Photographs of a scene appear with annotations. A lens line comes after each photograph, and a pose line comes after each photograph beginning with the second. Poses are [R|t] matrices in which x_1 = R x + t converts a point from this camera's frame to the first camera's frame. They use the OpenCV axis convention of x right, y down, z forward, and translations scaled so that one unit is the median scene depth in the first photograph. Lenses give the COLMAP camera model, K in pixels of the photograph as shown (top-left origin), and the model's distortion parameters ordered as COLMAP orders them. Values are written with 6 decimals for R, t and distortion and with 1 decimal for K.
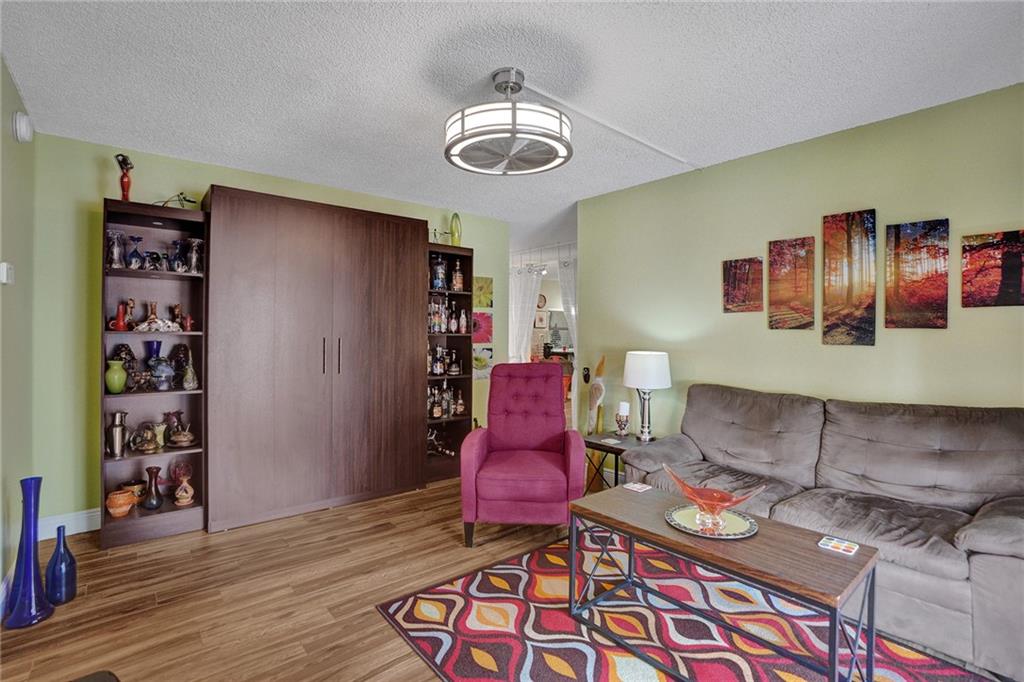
lens RADIAL K [[462.9, 0, 529.7], [0, 462.9, 335.5], [0, 0, 1]] dist [-0.035626, 0.001275]
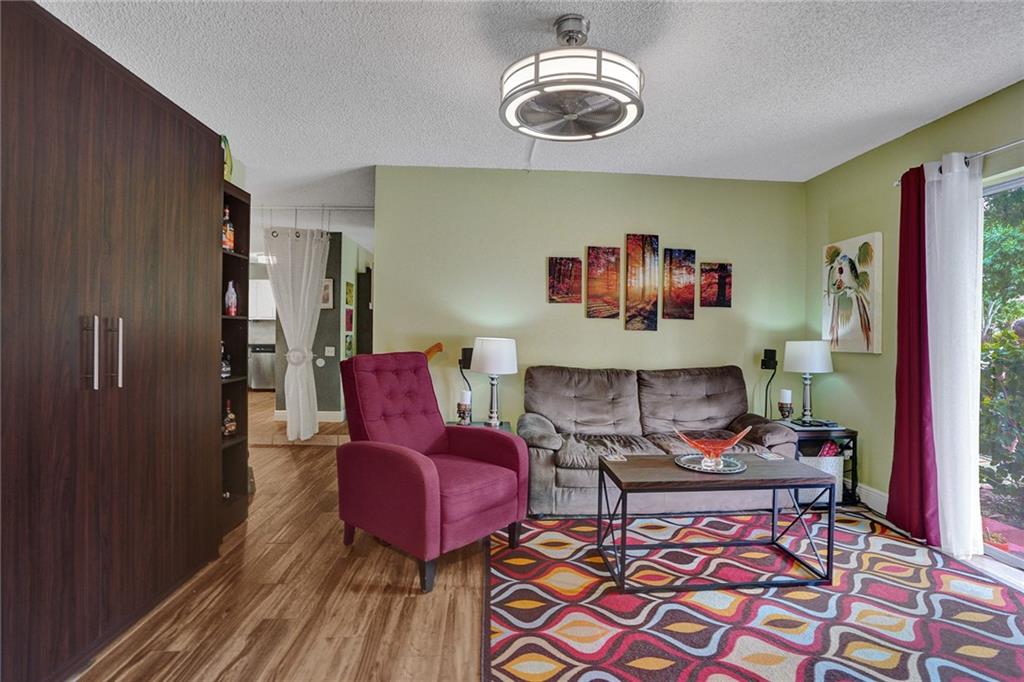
lens RADIAL K [[462.9, 0, 529.7], [0, 462.9, 335.5], [0, 0, 1]] dist [-0.035626, 0.001275]
pose [[0.619177, -0.010372, 0.785183, -0.641602], [-0.010626, 0.999711, 0.021586, 0.010283], [-0.785180, -0.021709, 0.618887, 0.409013]]
